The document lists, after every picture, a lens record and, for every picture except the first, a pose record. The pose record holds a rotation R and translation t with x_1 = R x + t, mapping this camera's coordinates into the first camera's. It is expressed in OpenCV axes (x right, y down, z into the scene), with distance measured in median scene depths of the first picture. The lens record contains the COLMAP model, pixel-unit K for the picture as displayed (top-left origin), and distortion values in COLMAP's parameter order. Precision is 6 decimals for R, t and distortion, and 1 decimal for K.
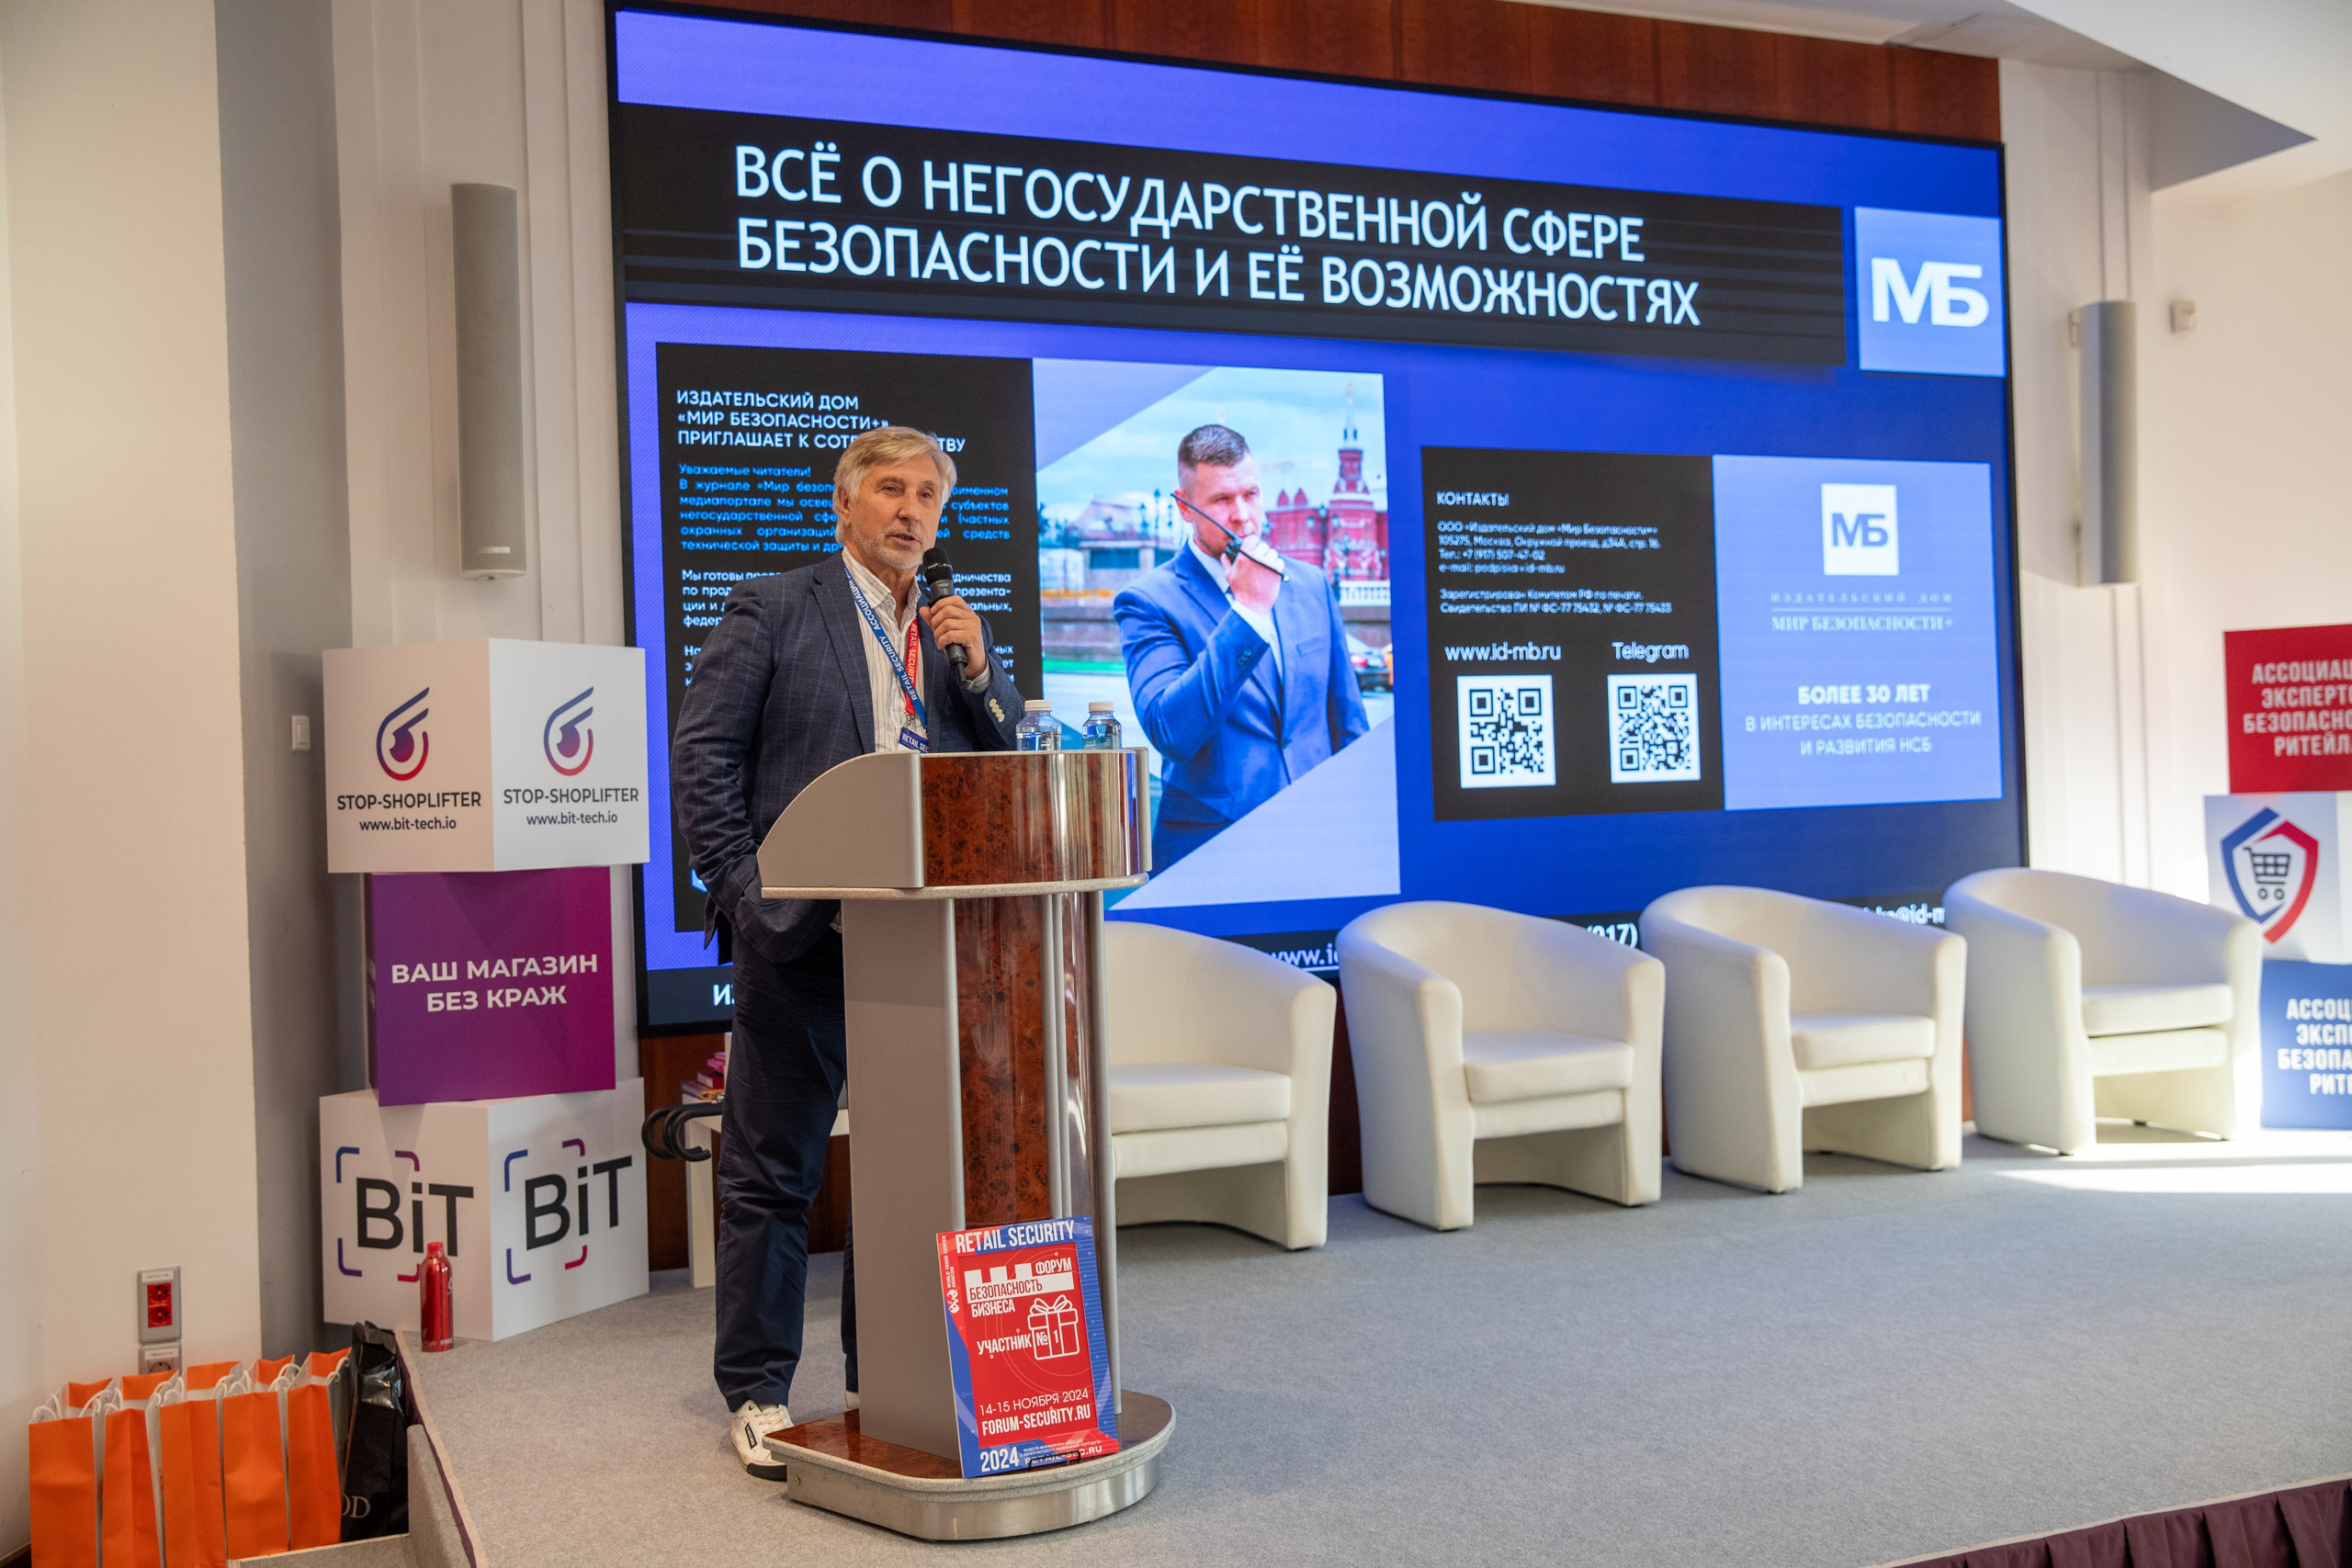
lens RADIAL K [[2231.1, 0, 1163.2], [0, 2231.1, 790.6], [0, 0, 1]] dist [0.002194, 0.000000]
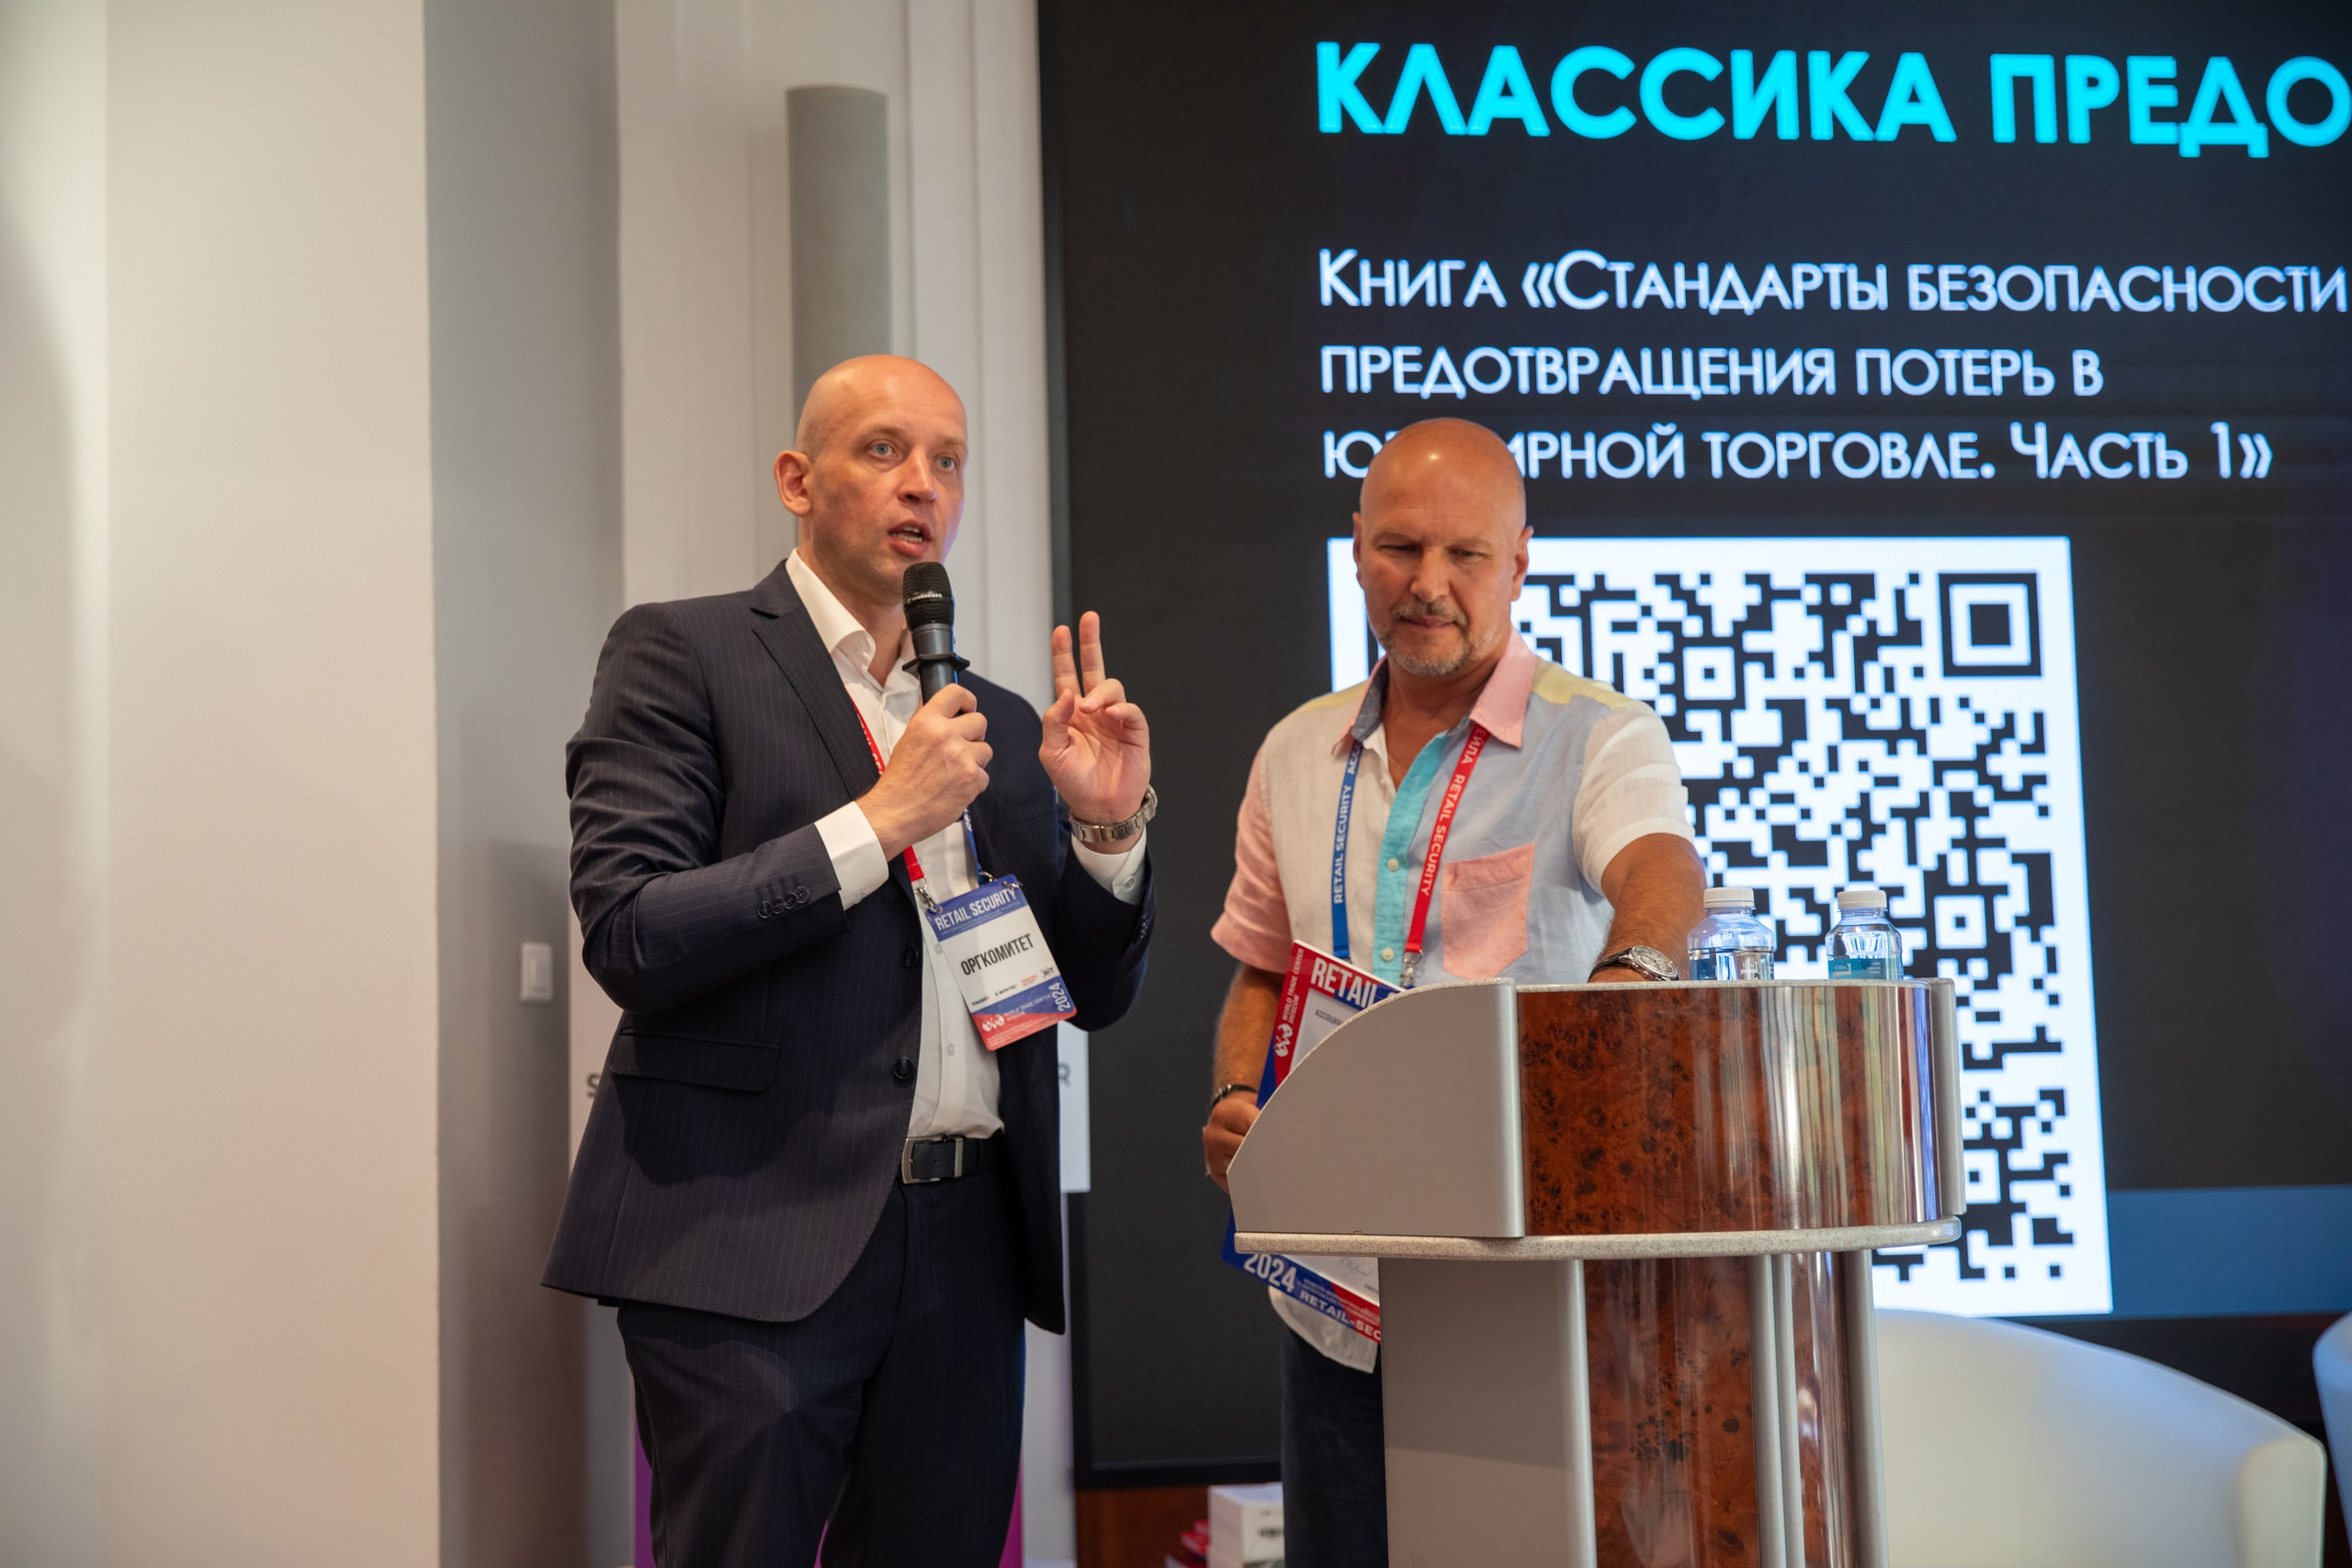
lens RADIAL K [[3415.7, 0, 1171.4], [0, 3415.7, 799.0], [0, 0, 1]] dist [0.110885, 0.000000]
pose [[0.974080, -0.015719, -0.225655, -0.001911], [-0.003537, 0.996402, -0.084674, 0.004898], [0.226174, 0.083277, 0.970521, 0.101291]]
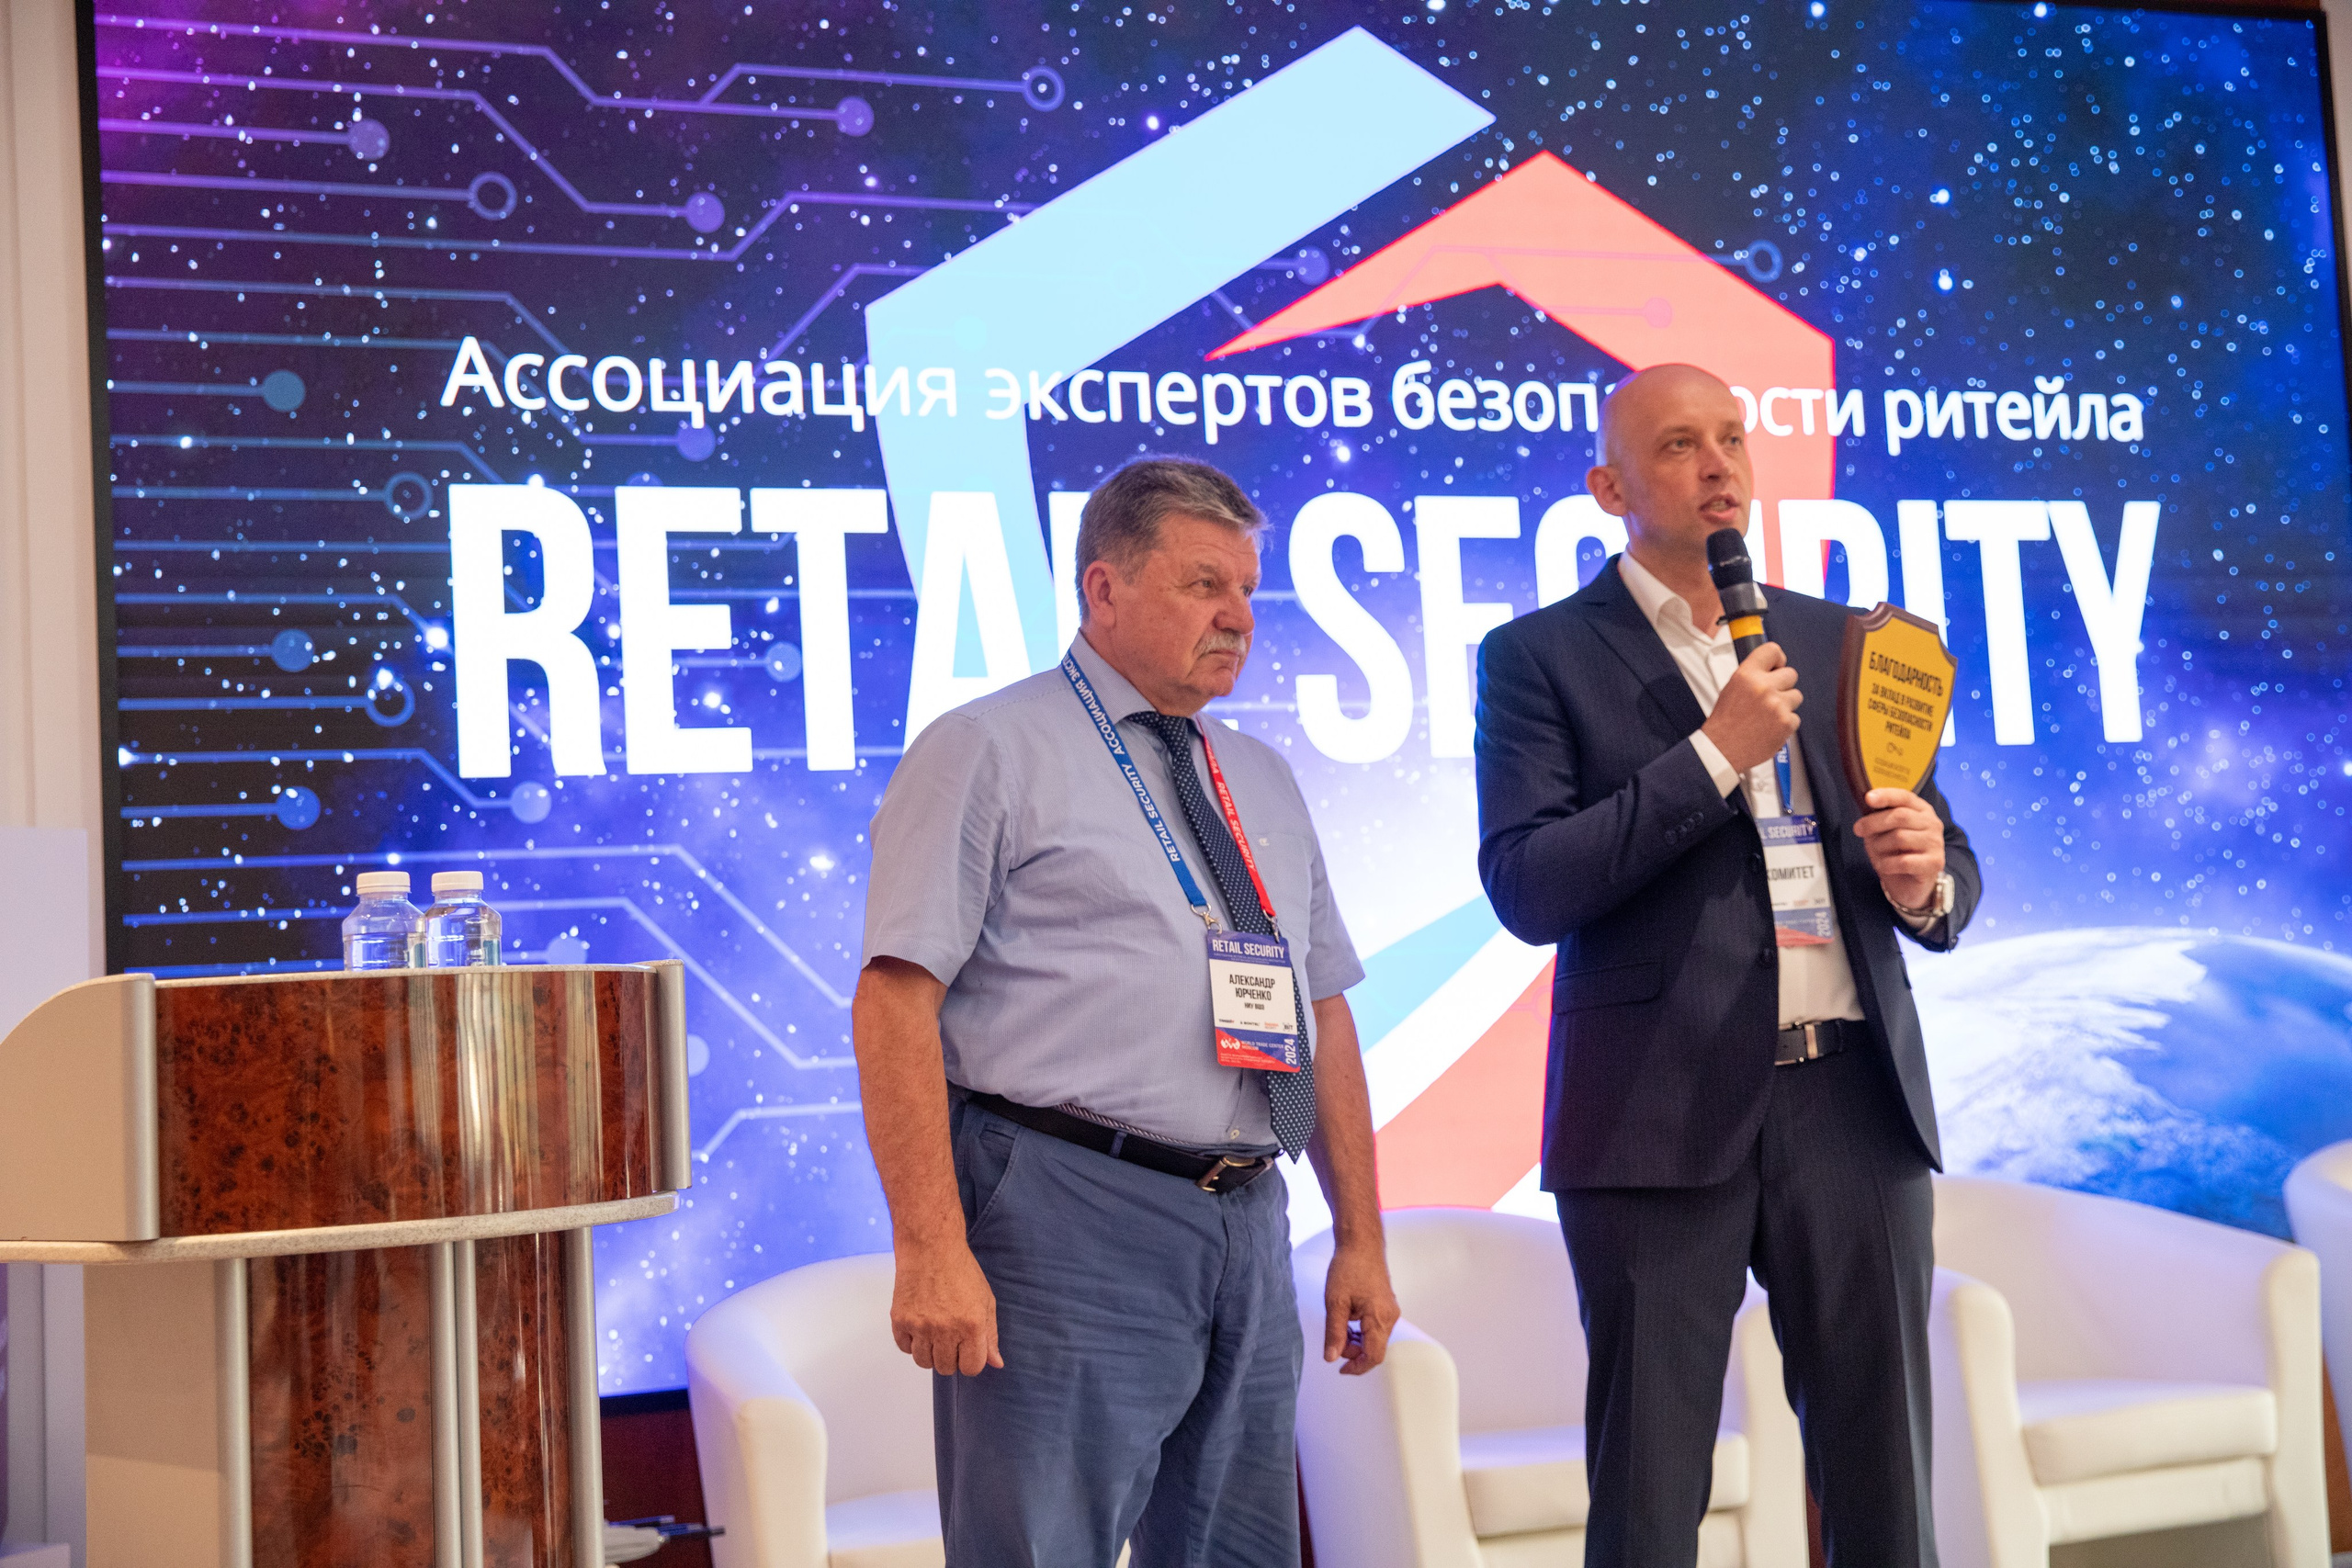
lens RADIAL K [[2901.1, 0, 1162.0], [0, 2901.1, 797.3], [0, 0, 1]] dist [0.080286, 0.000000]
pose [[0.998503, -0.028873, -0.046459, 0.088598], [0.024849, 0.996074, -0.084968, 0.002724], [0.048730, 0.083686, 0.995300, 0.182431]]
